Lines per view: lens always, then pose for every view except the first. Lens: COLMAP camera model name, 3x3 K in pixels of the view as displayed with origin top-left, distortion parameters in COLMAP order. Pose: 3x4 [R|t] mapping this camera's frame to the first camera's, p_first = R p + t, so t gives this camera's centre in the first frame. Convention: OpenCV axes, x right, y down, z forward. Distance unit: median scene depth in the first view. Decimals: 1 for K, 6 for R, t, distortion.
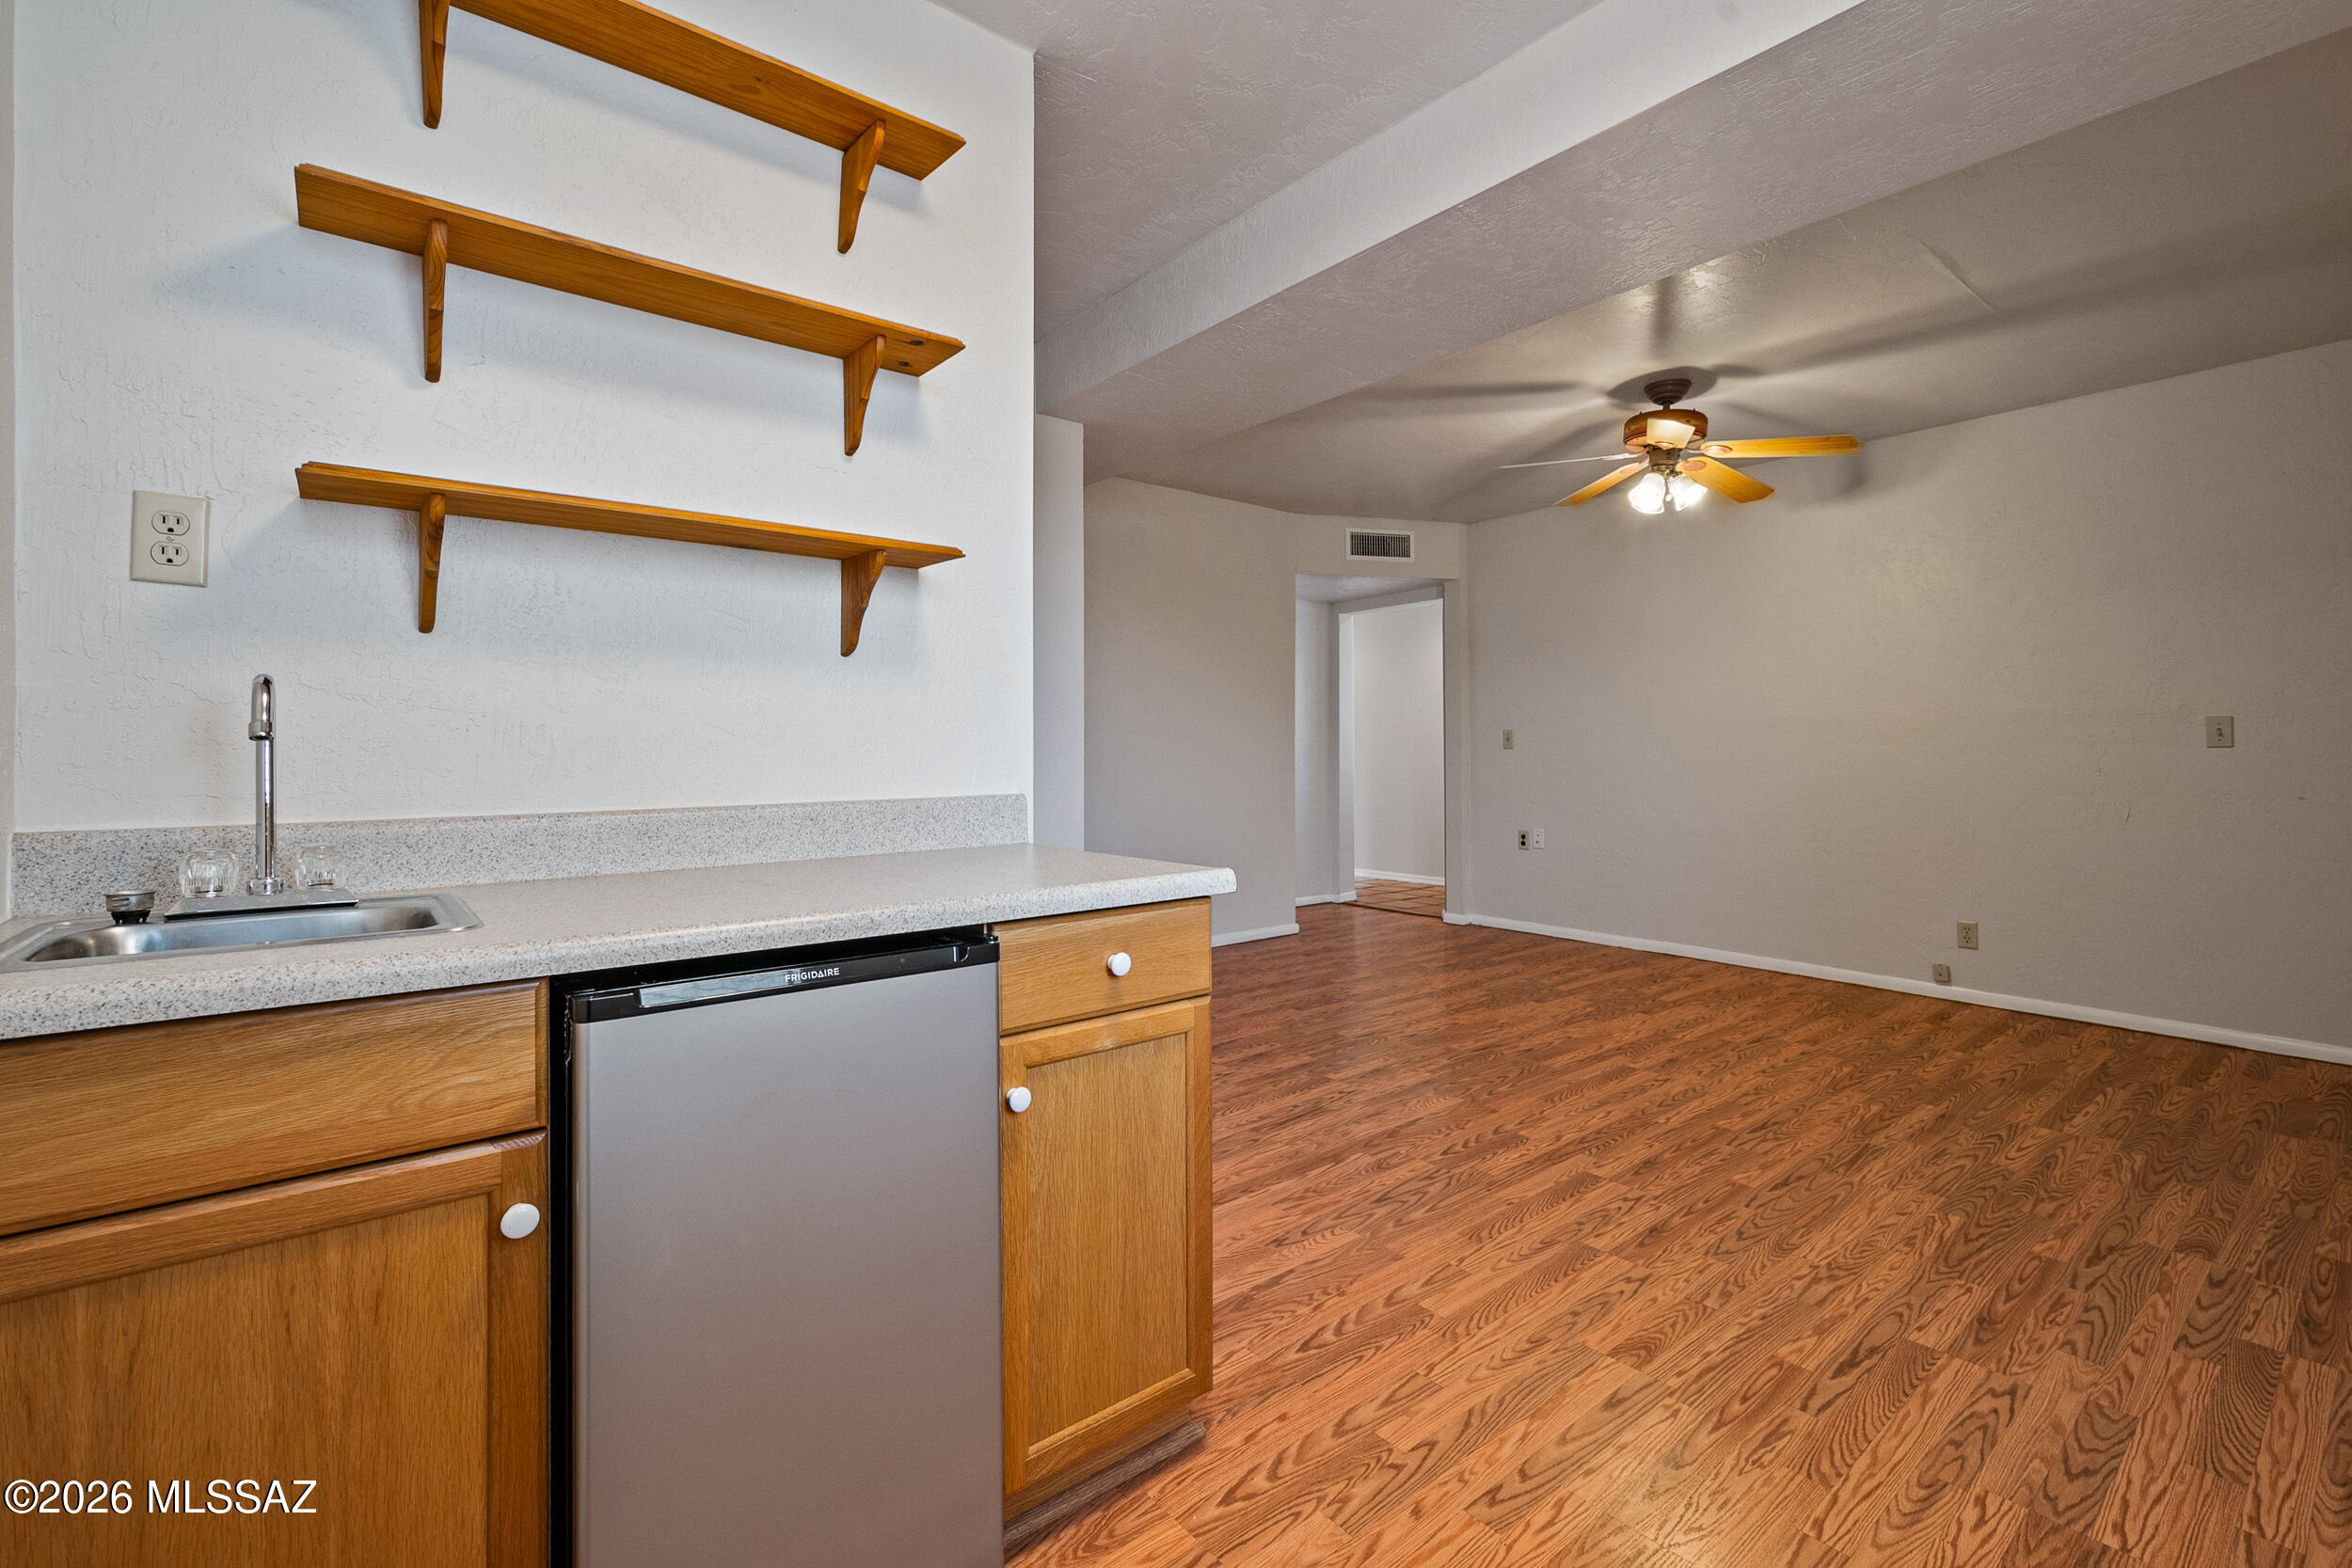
lens RADIAL K [[1039.0, 0, 1172.3], [0, 1039.0, 749.8], [0, 0, 1]] dist [0.002855, 0.001075]
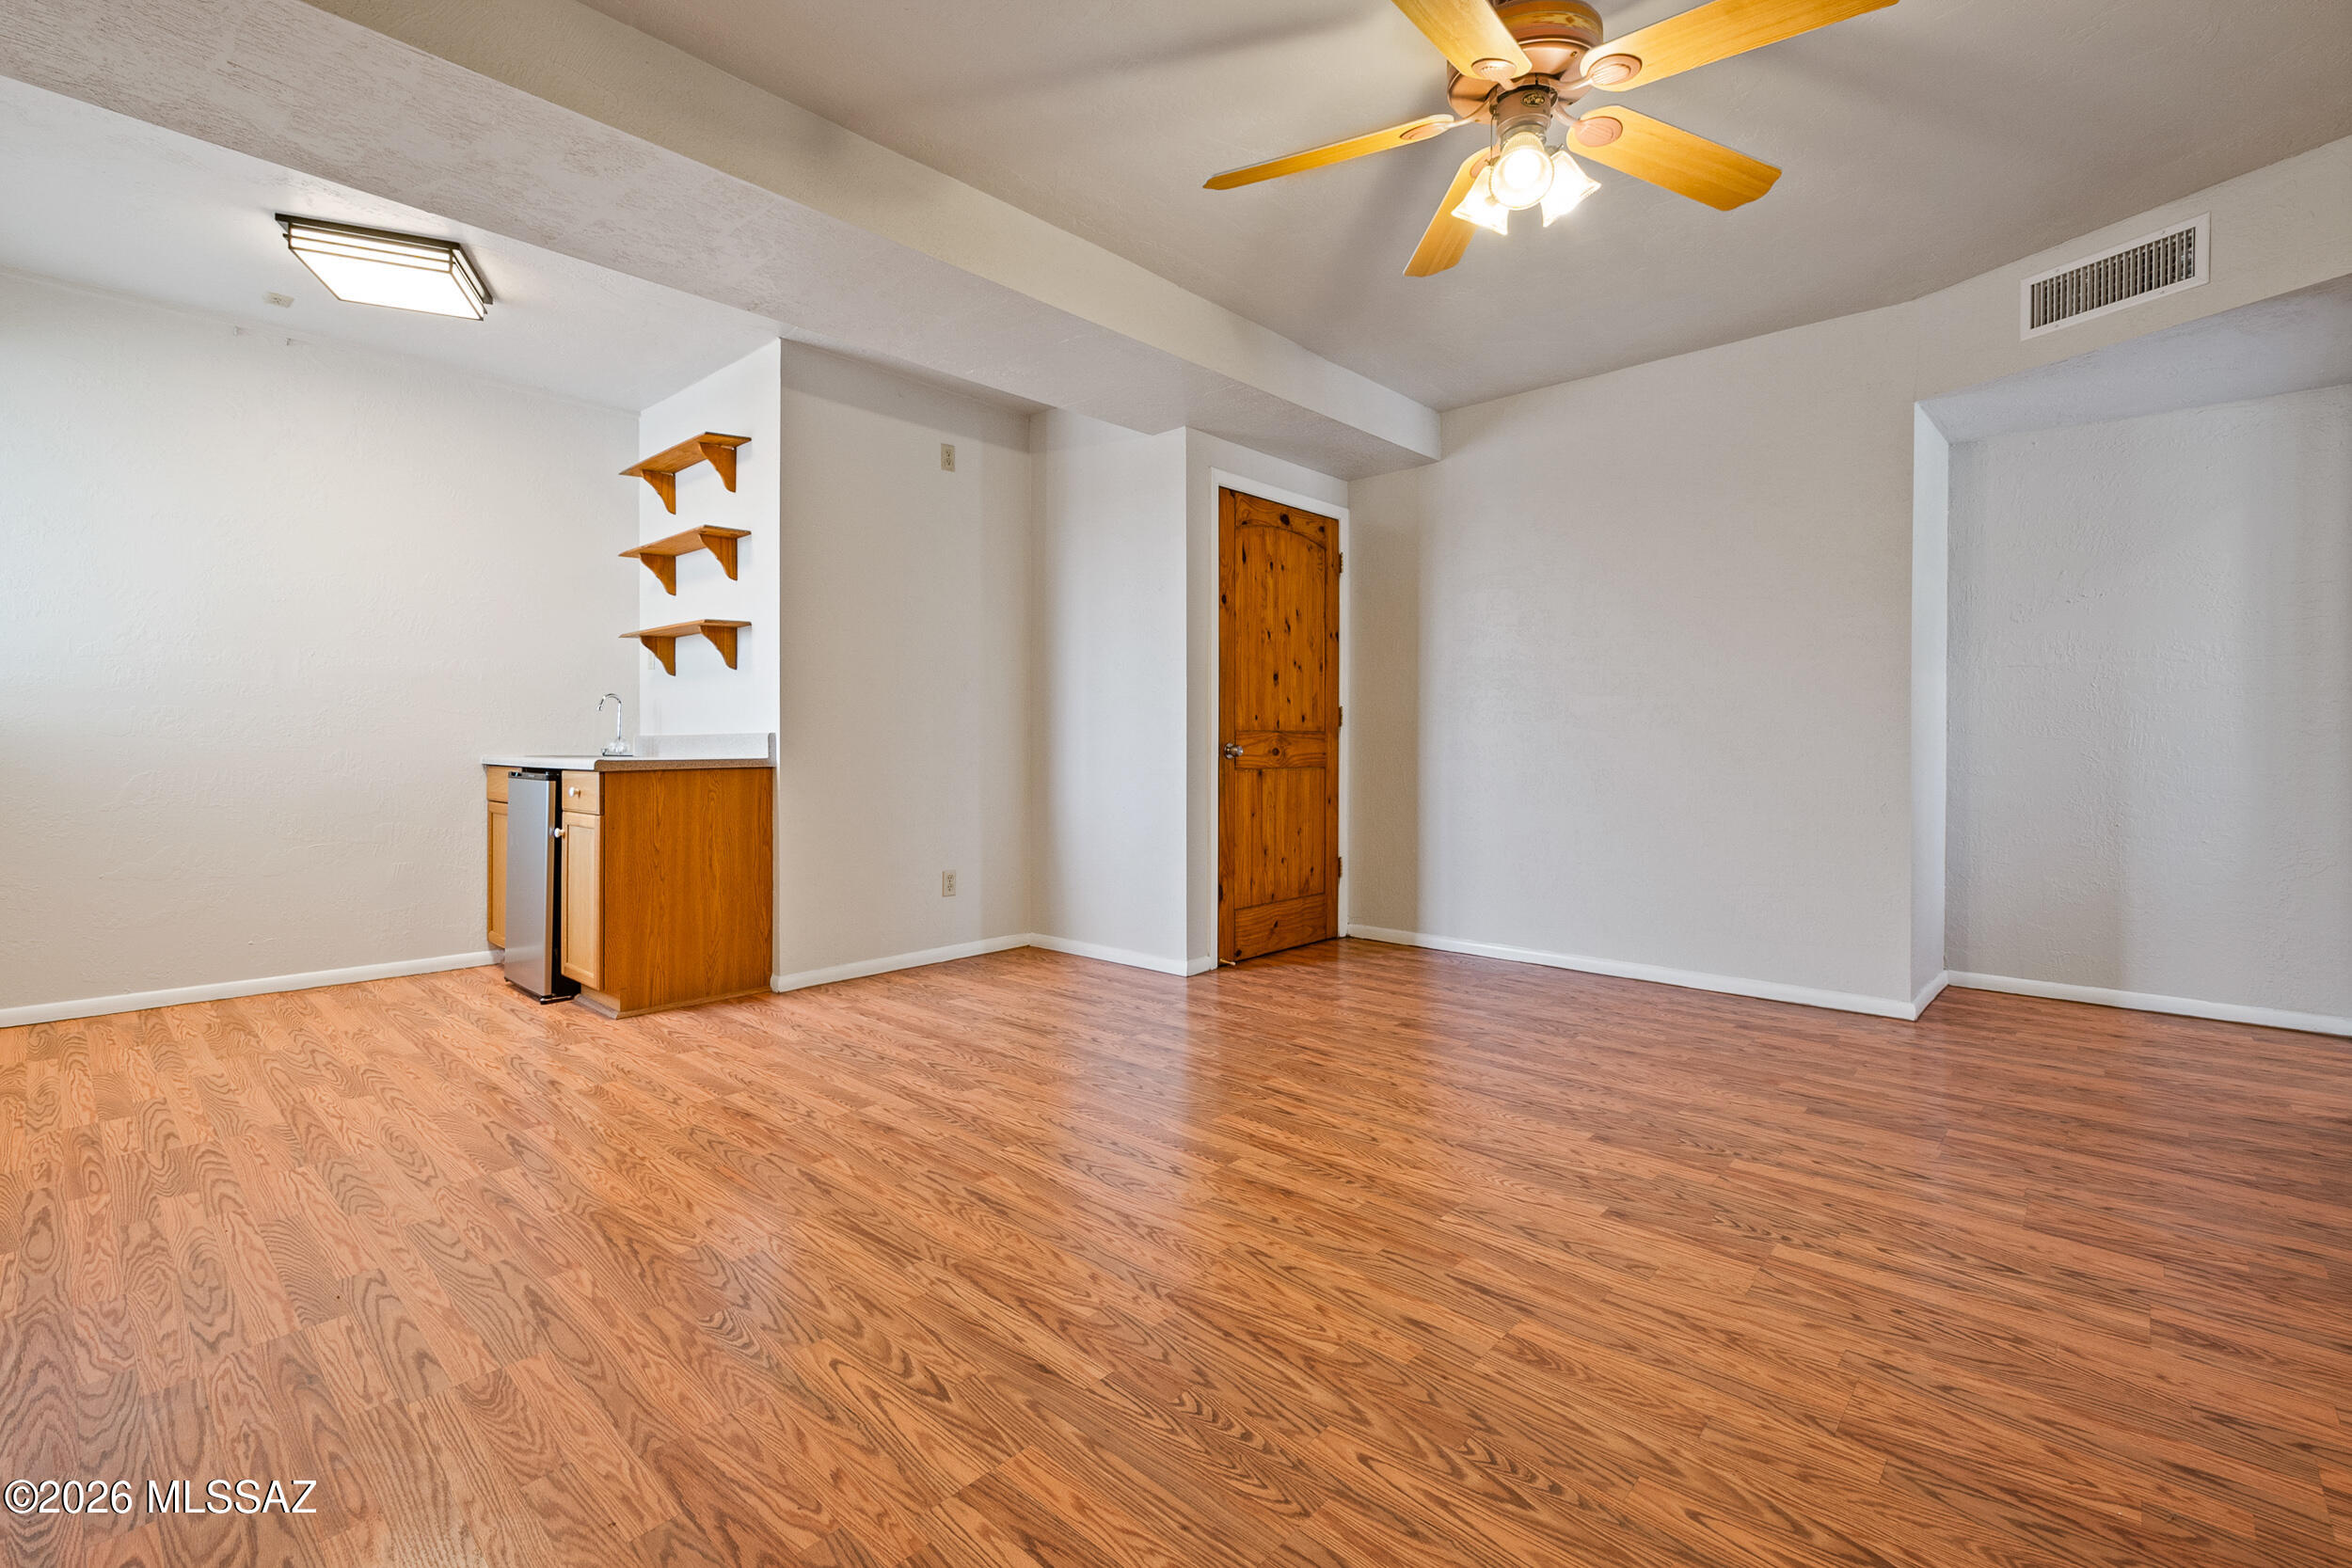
lens RADIAL K [[1039.0, 0, 1172.3], [0, 1039.0, 749.8], [0, 0, 1]] dist [0.002855, 0.001075]
pose [[0.140887, 0.011505, -0.989959, 1.551994], [0.000193, 0.999932, 0.011648, 0.043024], [0.990026, -0.001832, 0.140875, 1.218562]]
